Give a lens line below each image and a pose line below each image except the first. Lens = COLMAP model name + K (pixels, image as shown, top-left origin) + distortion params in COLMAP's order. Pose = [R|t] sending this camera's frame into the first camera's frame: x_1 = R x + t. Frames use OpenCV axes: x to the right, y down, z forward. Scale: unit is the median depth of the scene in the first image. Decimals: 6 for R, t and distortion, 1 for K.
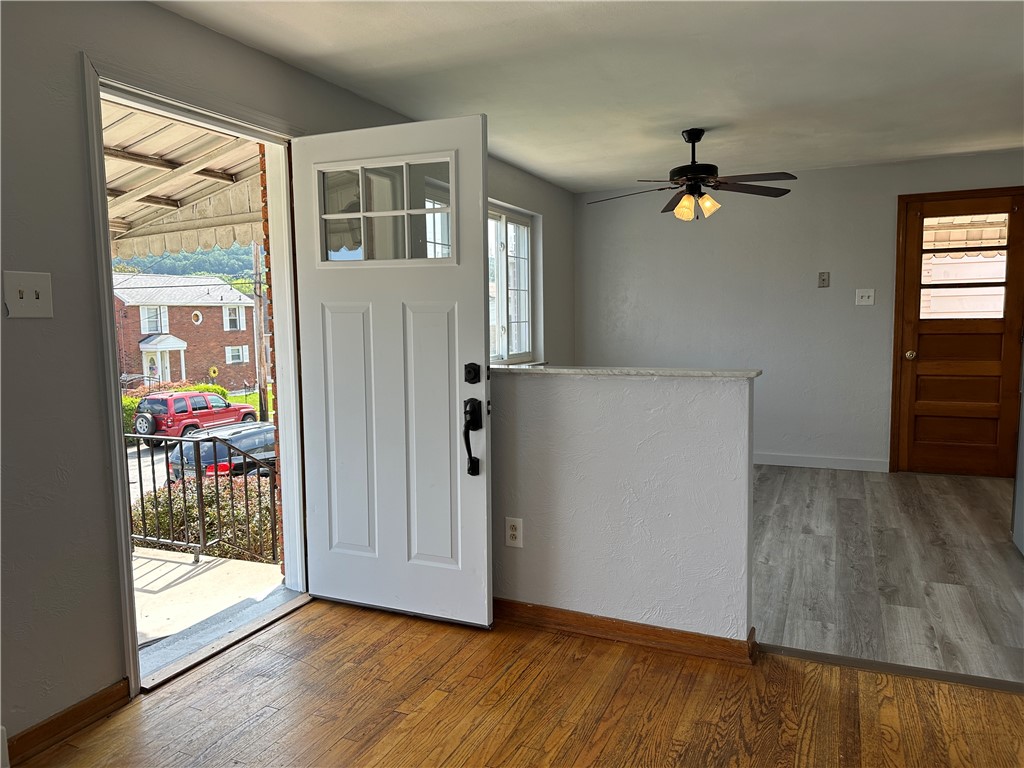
lens RADIAL K [[738.6, 0, 505.2], [0, 738.6, 388.9], [0, 0, 1]] dist [0.039715, -0.052351]
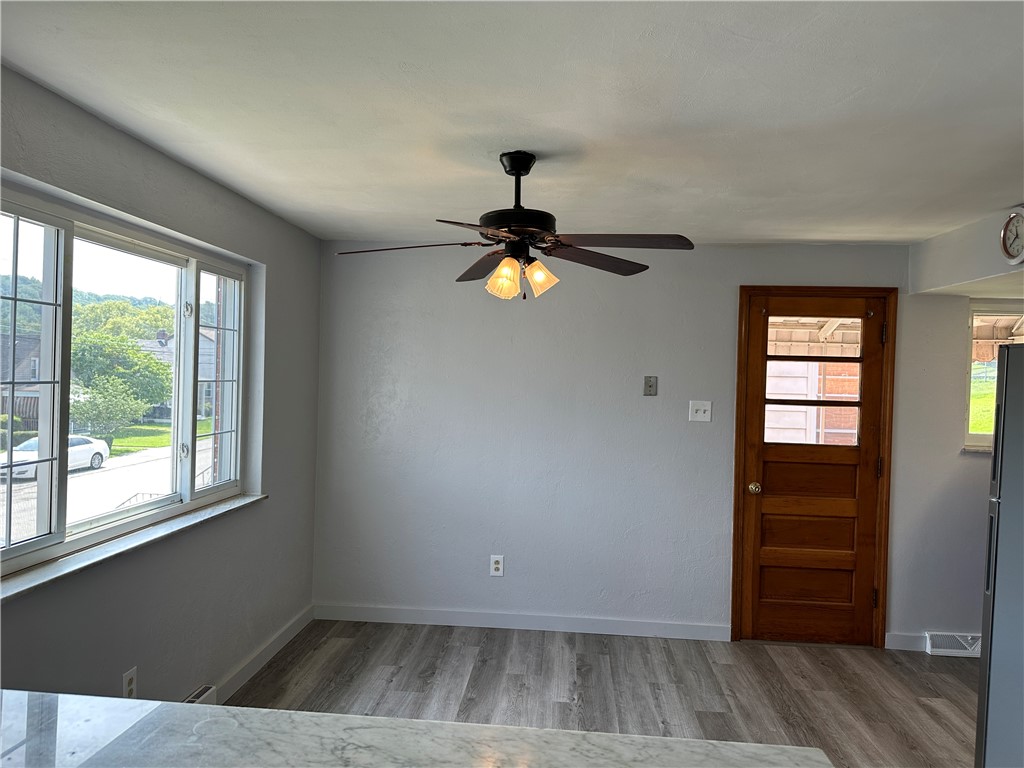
lens RADIAL K [[738.6, 0, 509.4], [0, 738.6, 387.1], [0, 0, 1]] dist [0.039715, -0.052351]
pose [[0.944112, 0.038119, 0.327415, 0.044349], [-0.010928, 0.996365, -0.084488, -0.087315], [-0.329445, 0.076188, 0.941096, 0.362964]]
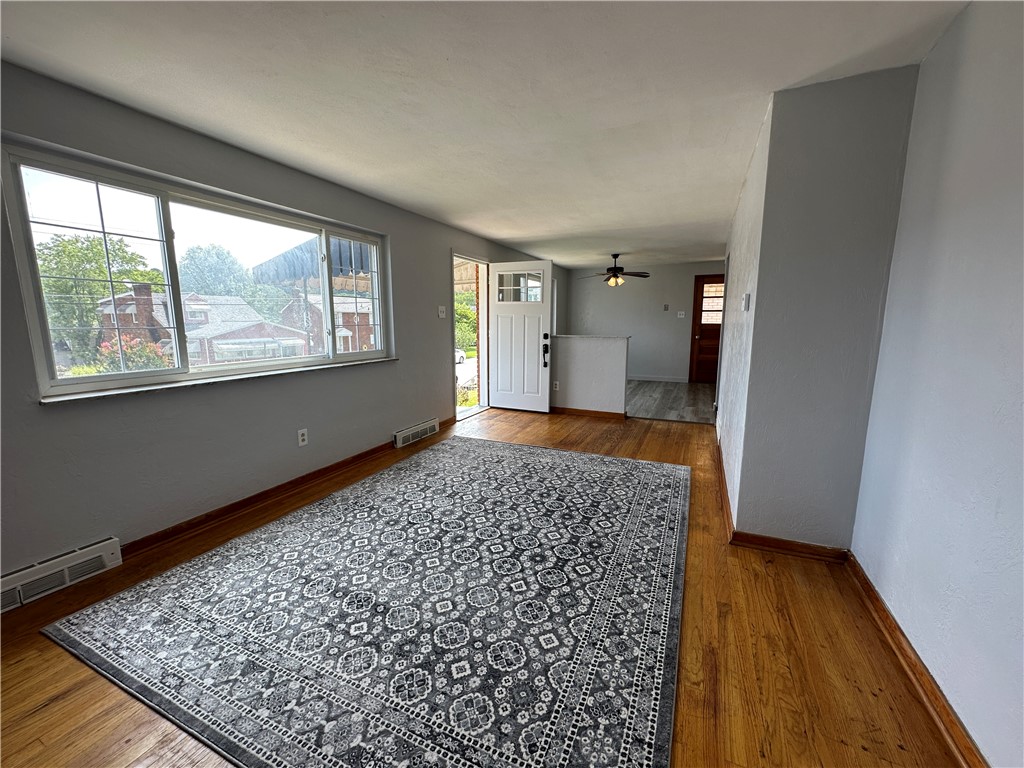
lens RADIAL K [[406.6, 0, 519.3], [0, 406.6, 381.7], [0, 0, 1]] dist [-0.008951, 0.000419]
pose [[0.999895, 0.013585, 0.005087, -0.090432], [-0.013829, 0.998582, 0.051400, 0.048125], [-0.004382, -0.051465, 0.998665, -0.452445]]
